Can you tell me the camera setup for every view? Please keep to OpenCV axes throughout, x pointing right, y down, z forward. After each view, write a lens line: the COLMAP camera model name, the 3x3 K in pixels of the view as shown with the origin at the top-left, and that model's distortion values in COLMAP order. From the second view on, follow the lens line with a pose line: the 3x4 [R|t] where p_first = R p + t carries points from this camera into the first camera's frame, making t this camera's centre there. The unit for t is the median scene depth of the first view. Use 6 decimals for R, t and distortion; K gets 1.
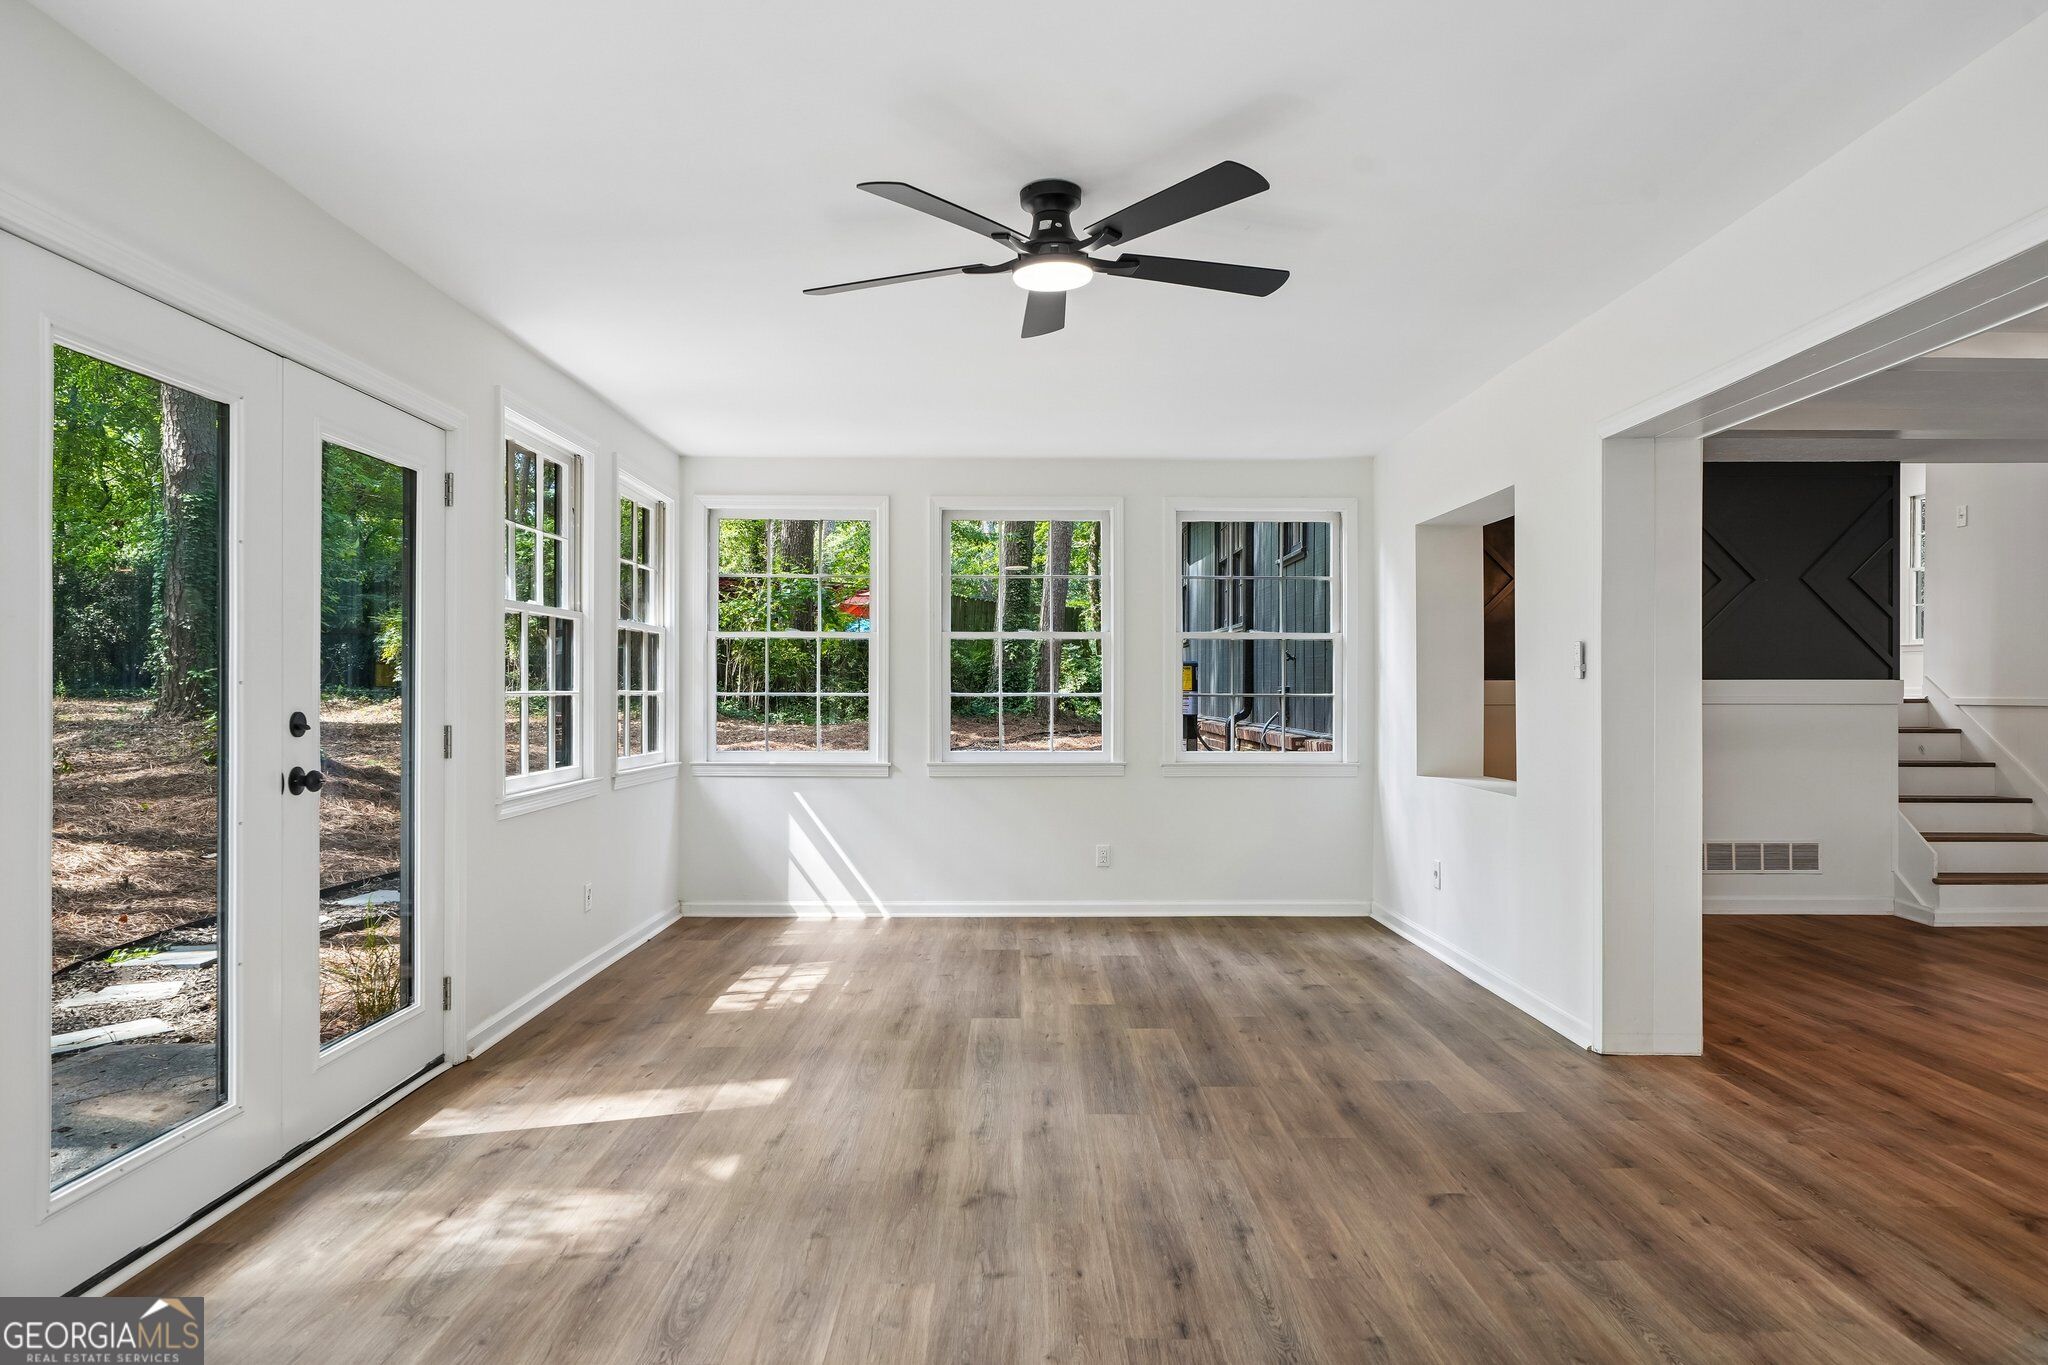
lens RADIAL K [[1243.3, 0, 1021.0], [0, 1243.3, 695.6], [0, 0, 1]] dist [-0.000028, 0.000376]
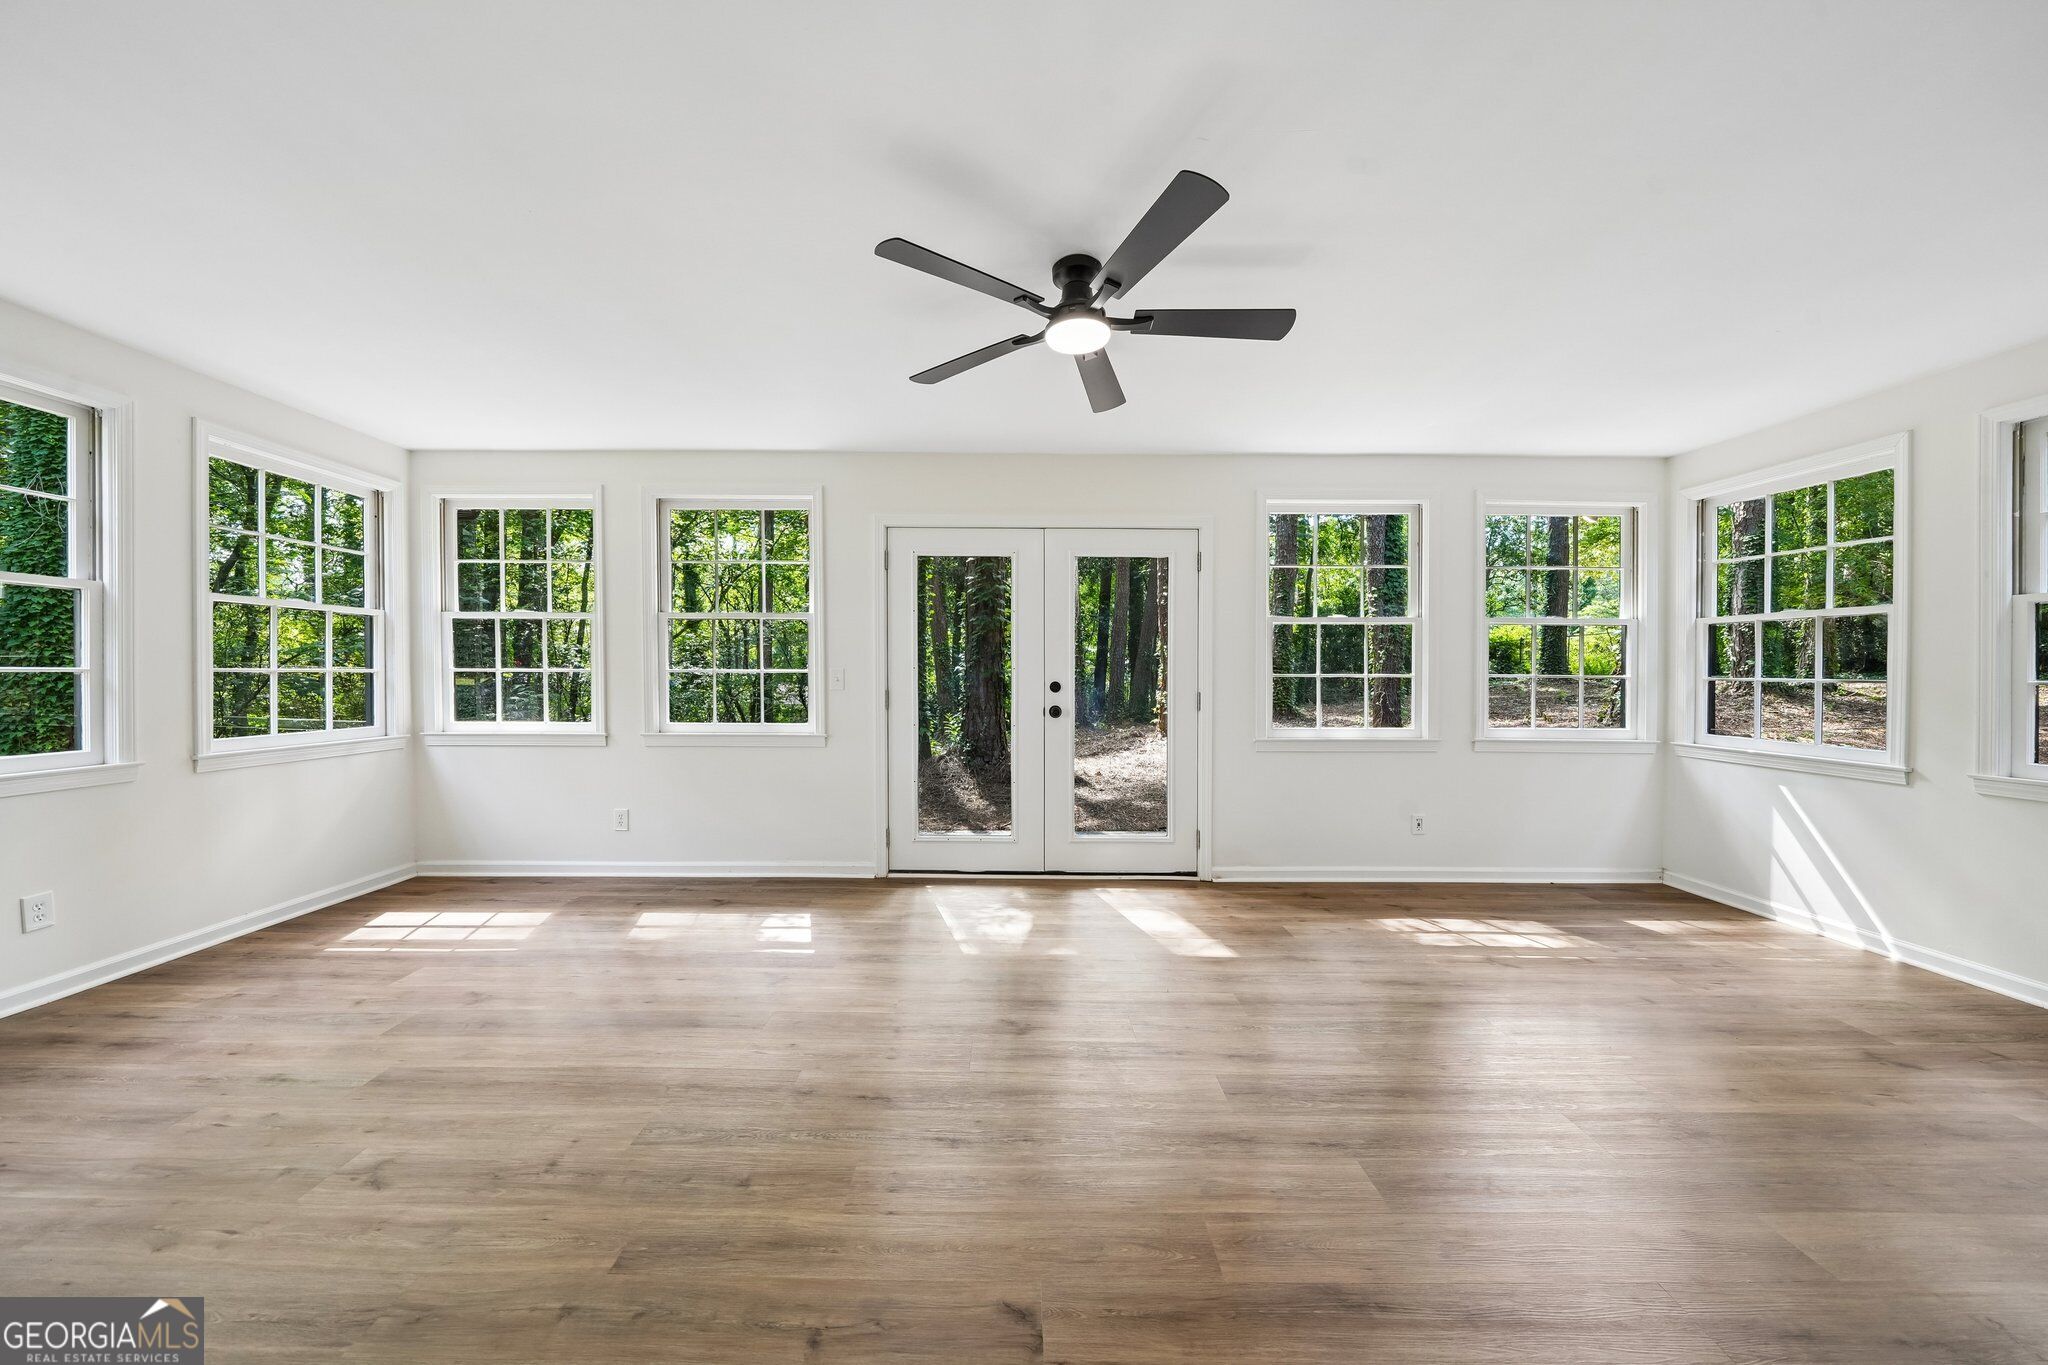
lens RADIAL K [[720.4, 0, 1017.9], [0, 720.4, 682.5], [0, 0, 1]] dist [0.004463, -0.000295]
pose [[0.019309, 0.014457, -0.999709, 0.348009], [-0.009922, 0.999849, 0.014268, -0.000839], [0.999764, 0.009644, 0.019450, 0.429459]]
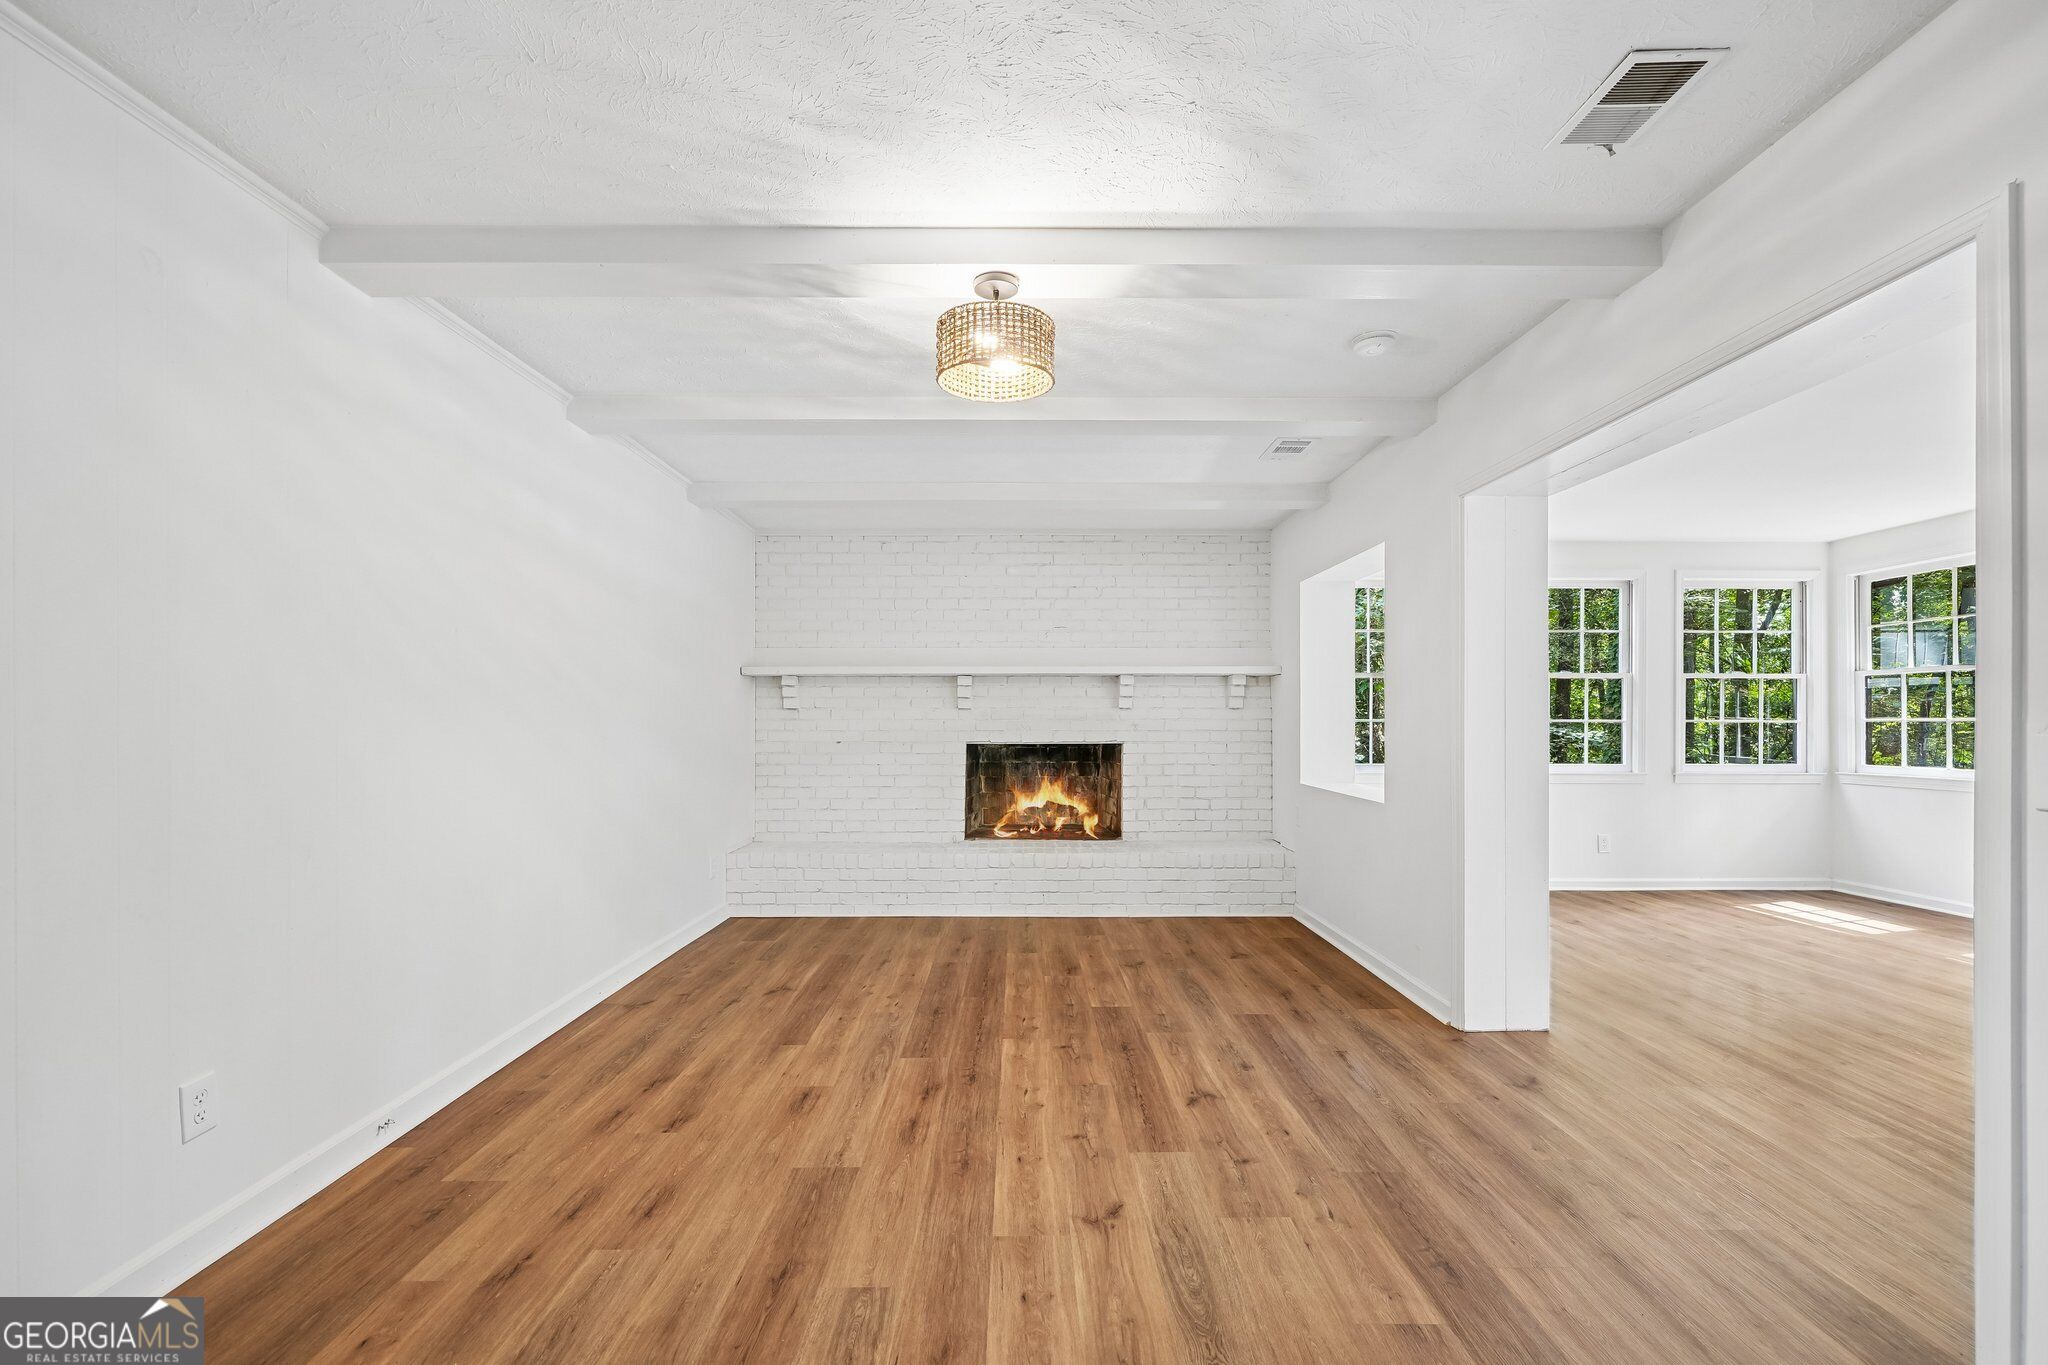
lens RADIAL K [[882.7, 0, 1000.0], [0, 882.7, 721.2], [0, 0, 1]] dist [-0.000408, 0.000108]
pose [[-0.999954, -0.001562, -0.009462, 0.596068], [-0.001537, 0.999995, -0.002582, 0.006418], [0.009466, -0.002567, -0.999952, 0.835537]]
